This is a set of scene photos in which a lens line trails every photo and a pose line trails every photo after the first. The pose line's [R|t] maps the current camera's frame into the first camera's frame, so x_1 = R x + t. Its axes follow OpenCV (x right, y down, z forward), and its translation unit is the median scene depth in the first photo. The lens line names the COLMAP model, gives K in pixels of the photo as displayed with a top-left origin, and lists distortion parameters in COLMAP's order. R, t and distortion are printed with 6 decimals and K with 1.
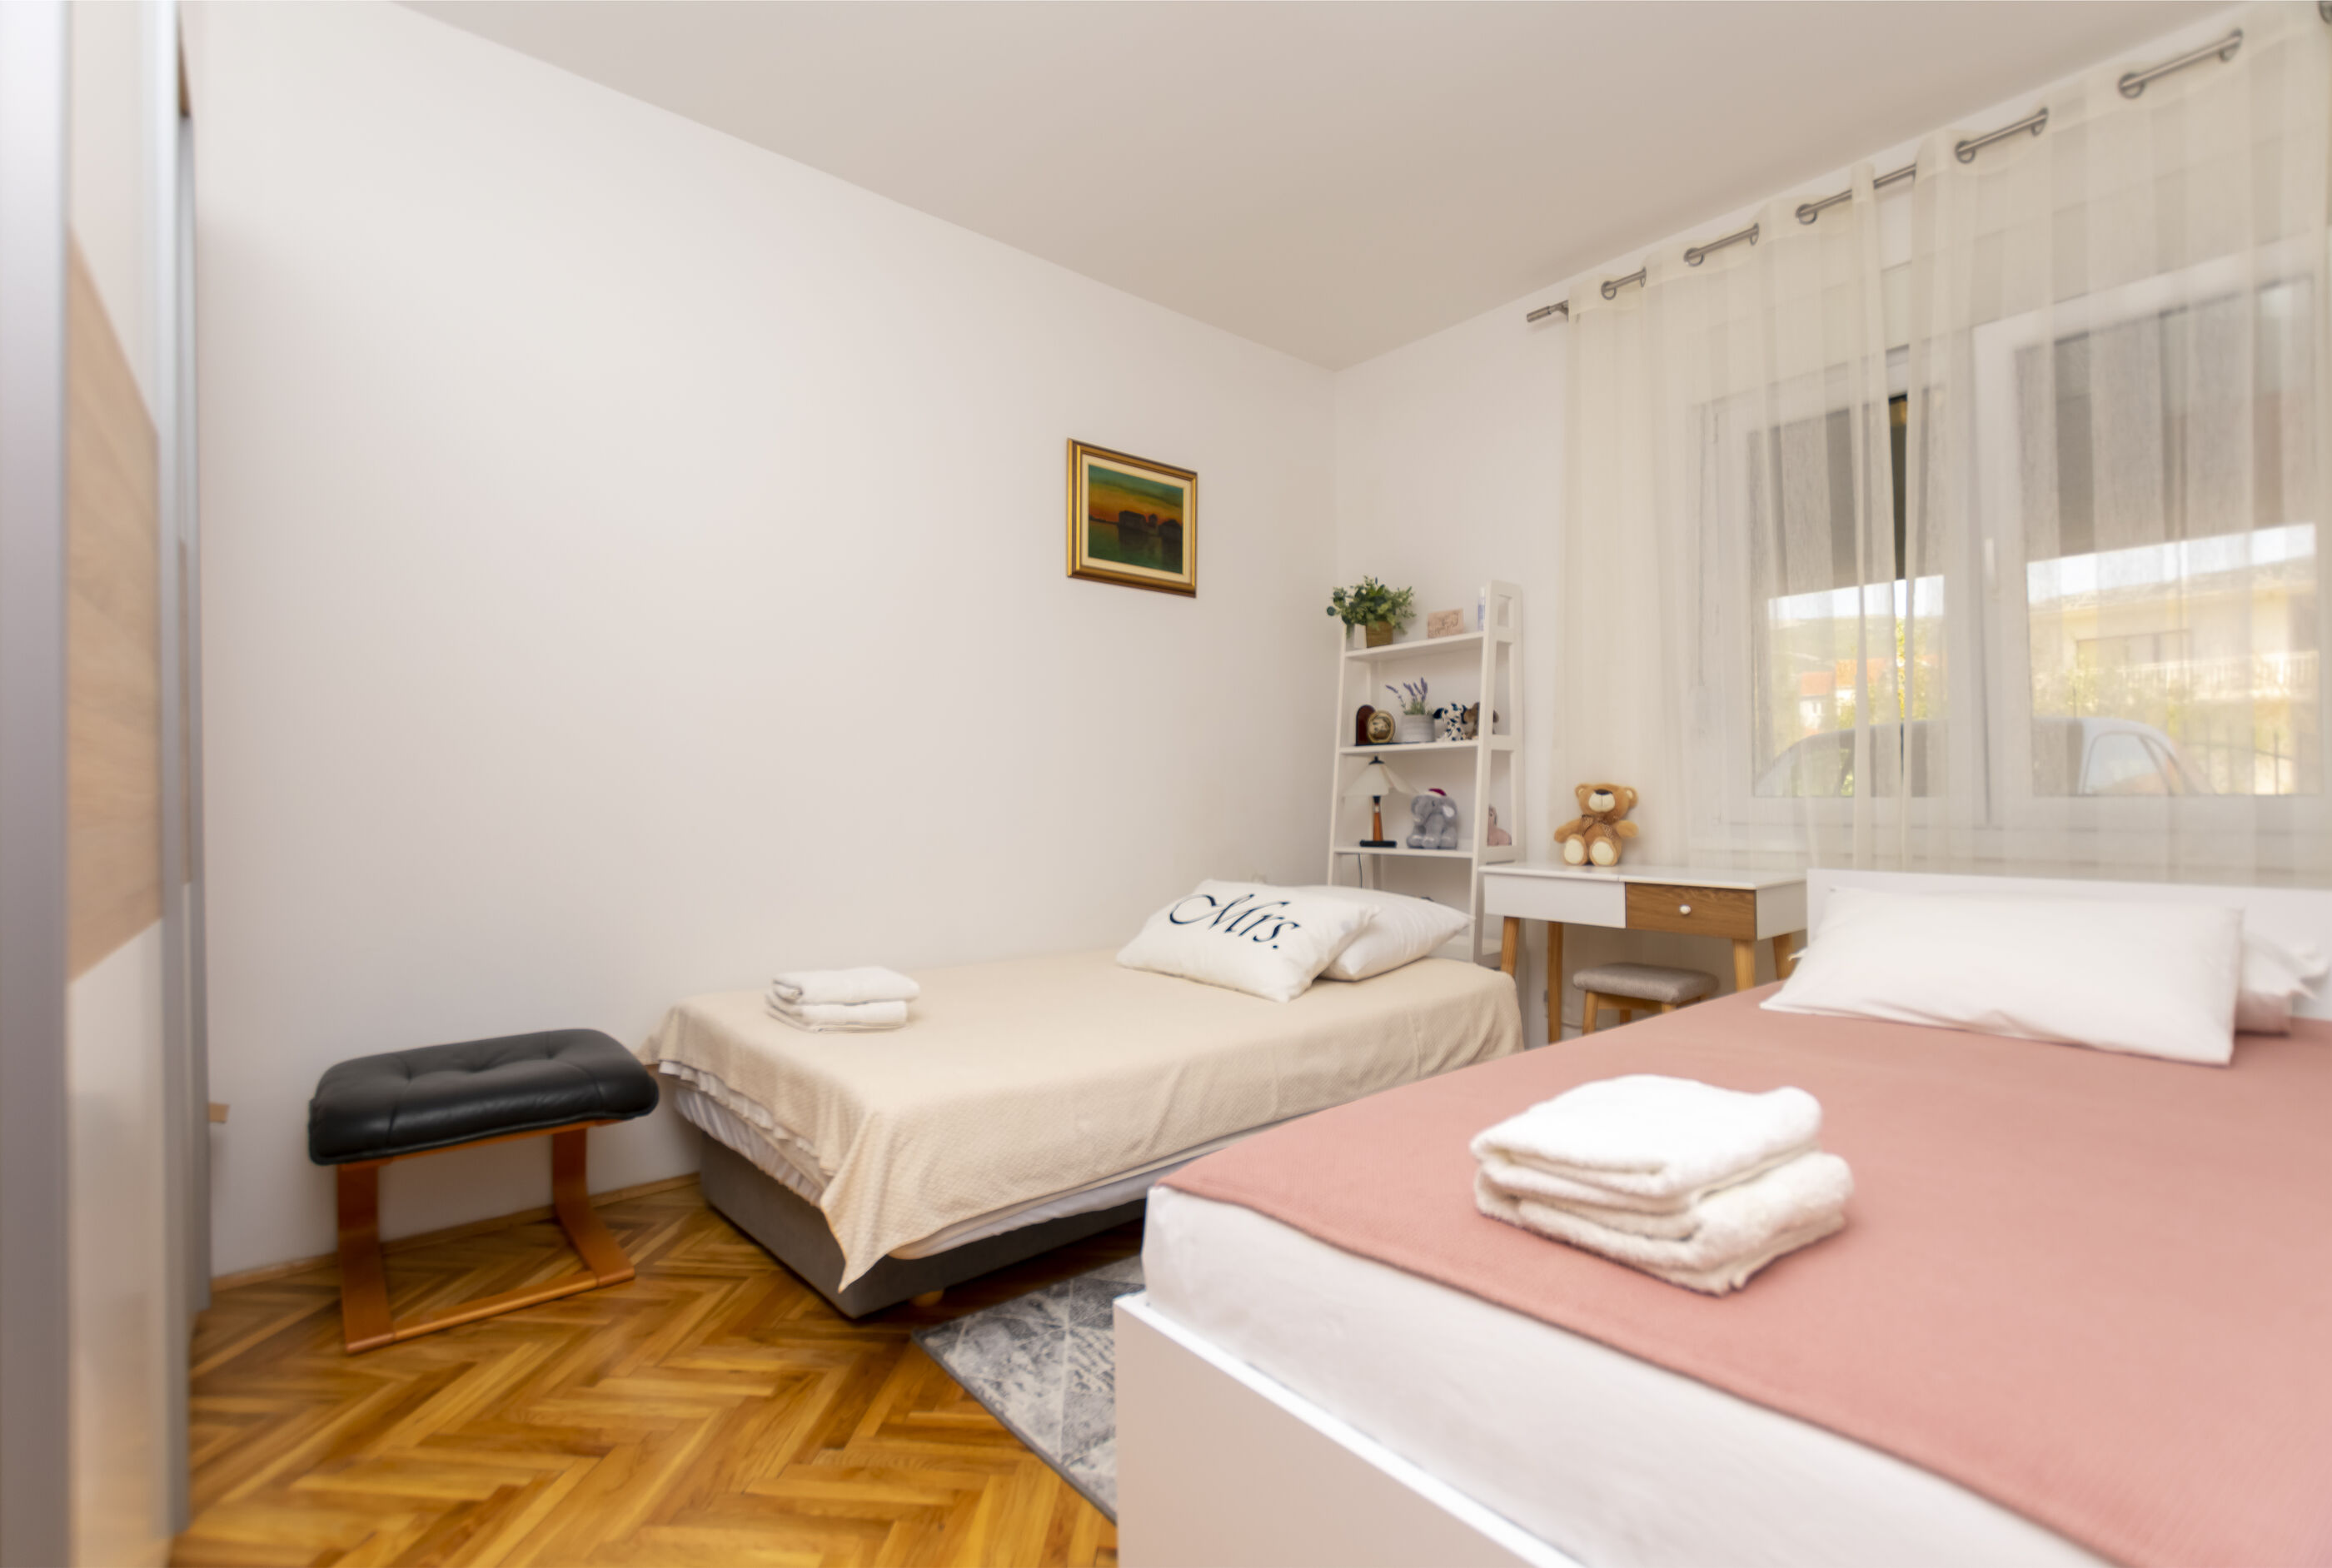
lens RADIAL K [[1038.5, 0, 1148.4], [0, 1038.5, 783.7], [0, 0, 1]] dist [0.008491, 0.000258]
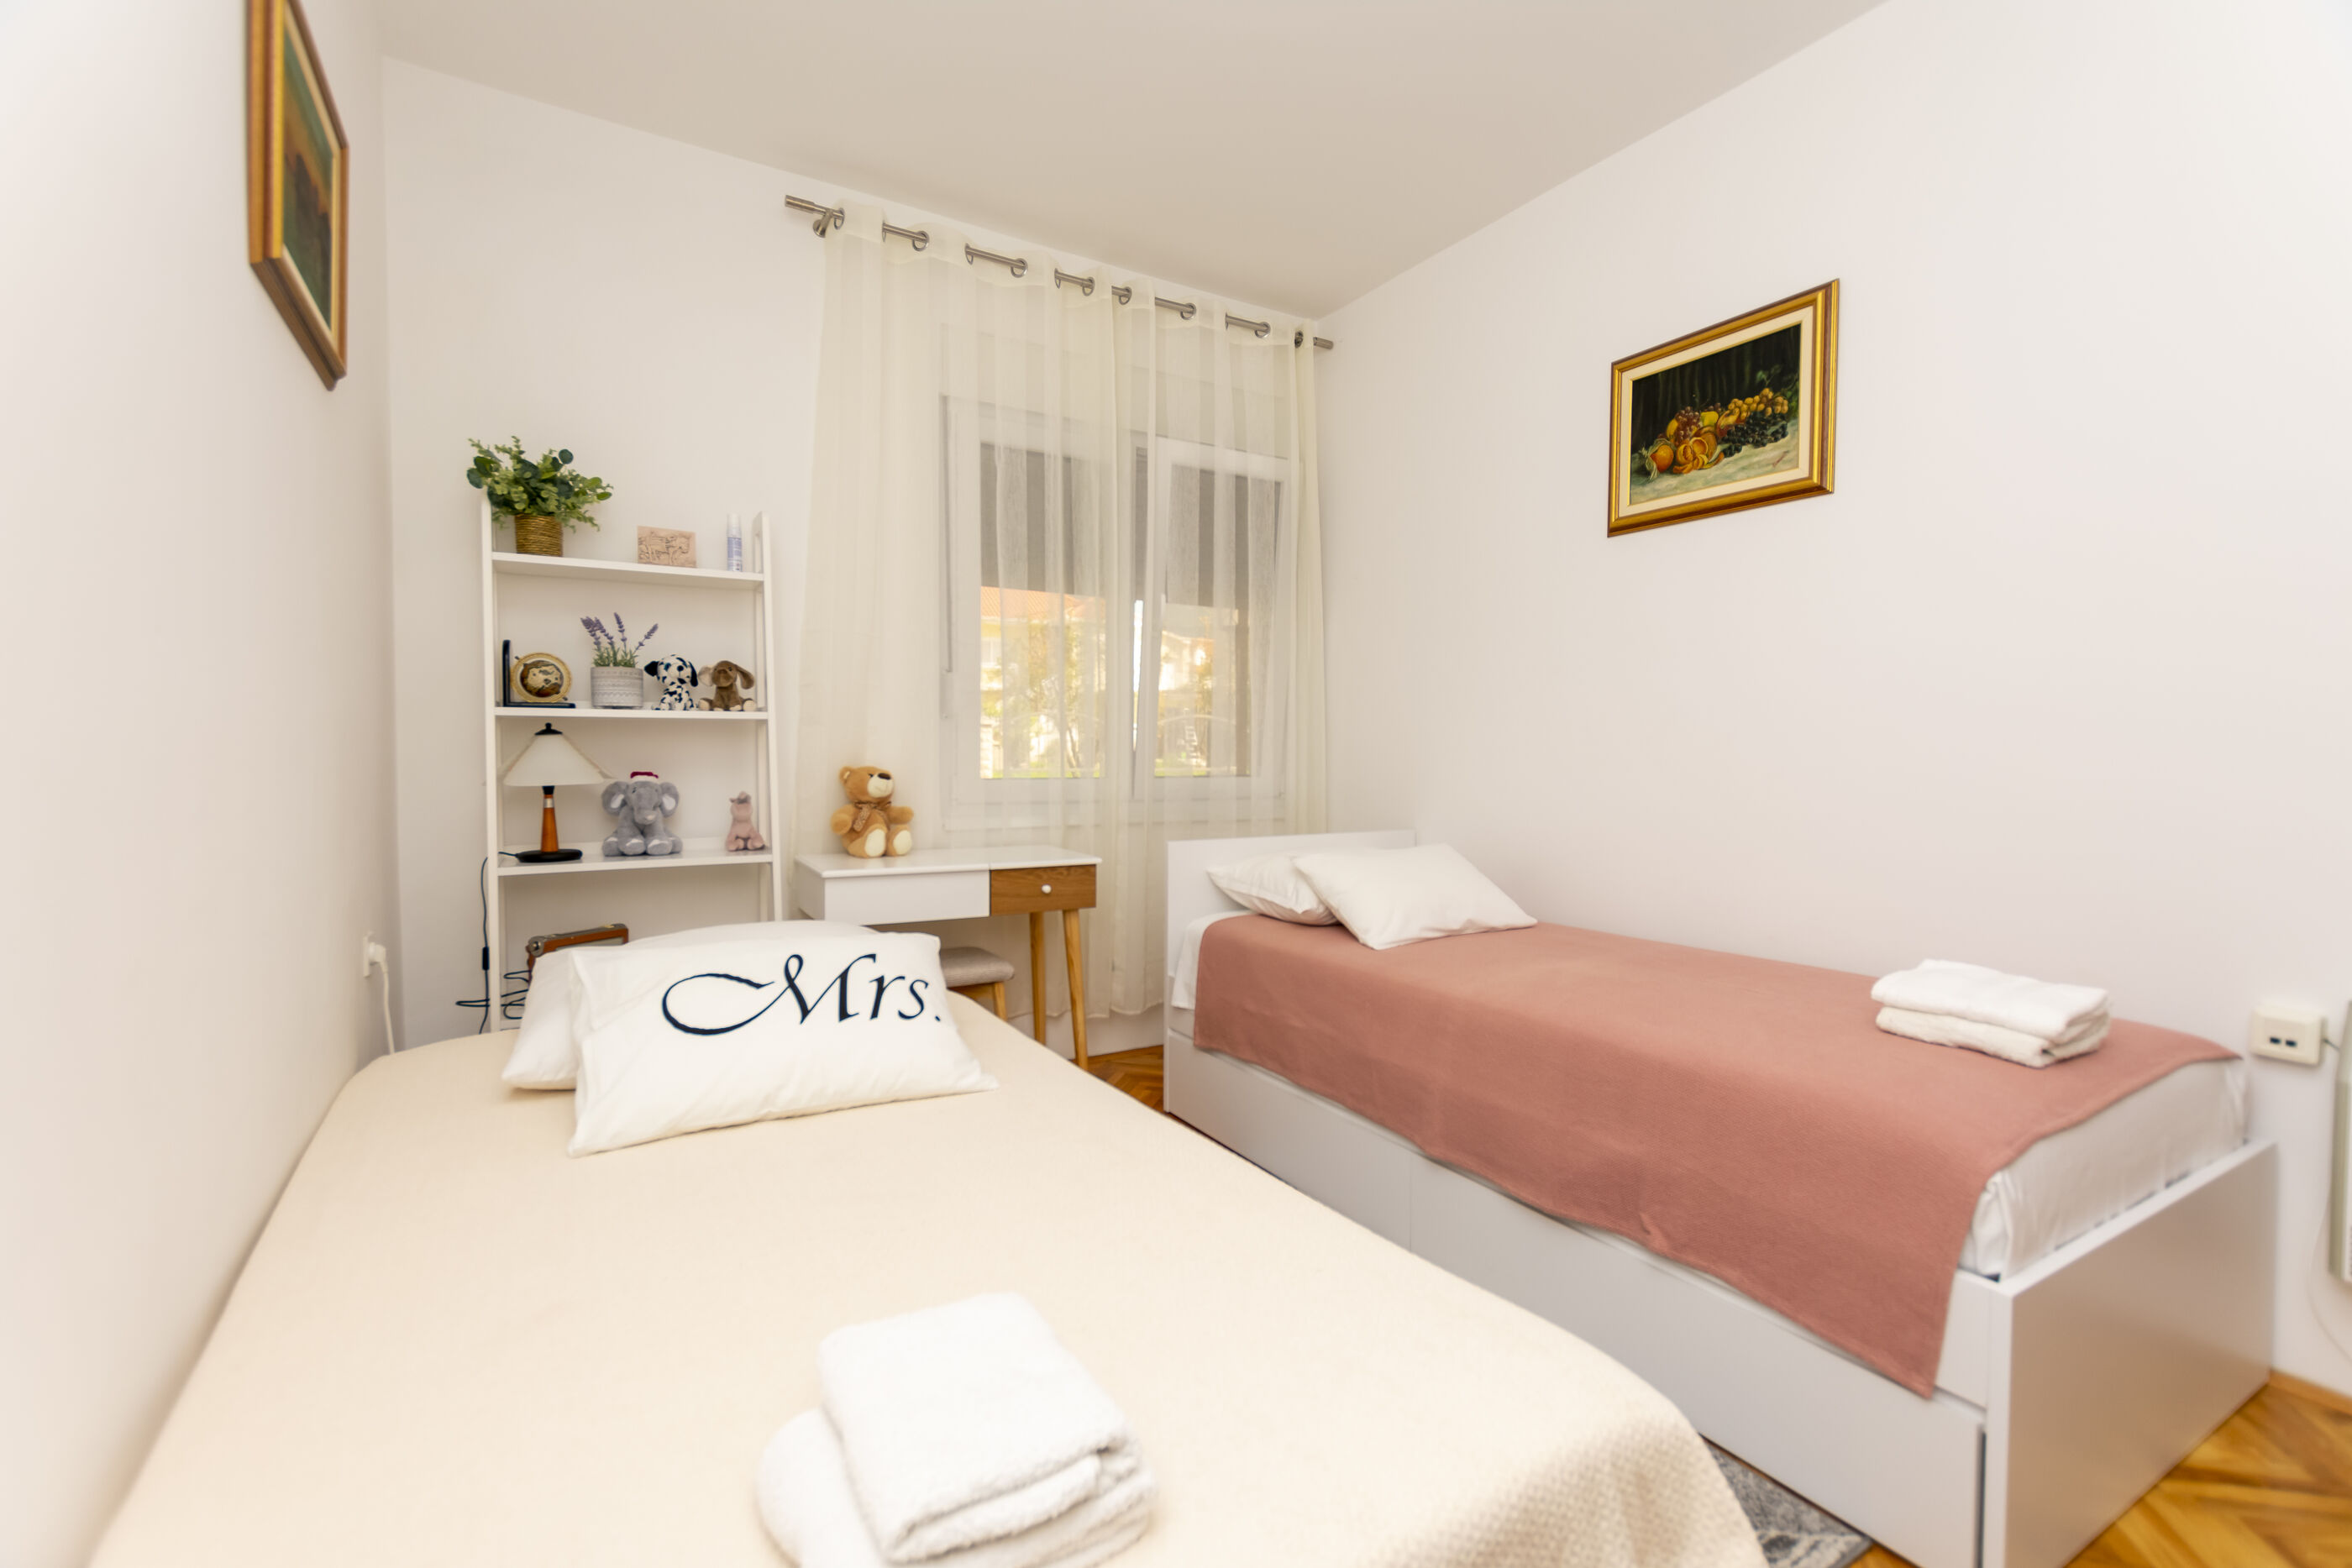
lens RADIAL K [[1018.8, 0, 1176.8], [0, 1018.8, 778.4], [0, 0, 1]] dist [0.001152, -0.000593]
pose [[0.150413, -0.025065, 0.988306, -0.400426], [-0.020794, 0.999377, 0.028510, -0.020534], [-0.988405, -0.024839, 0.149798, 0.569433]]
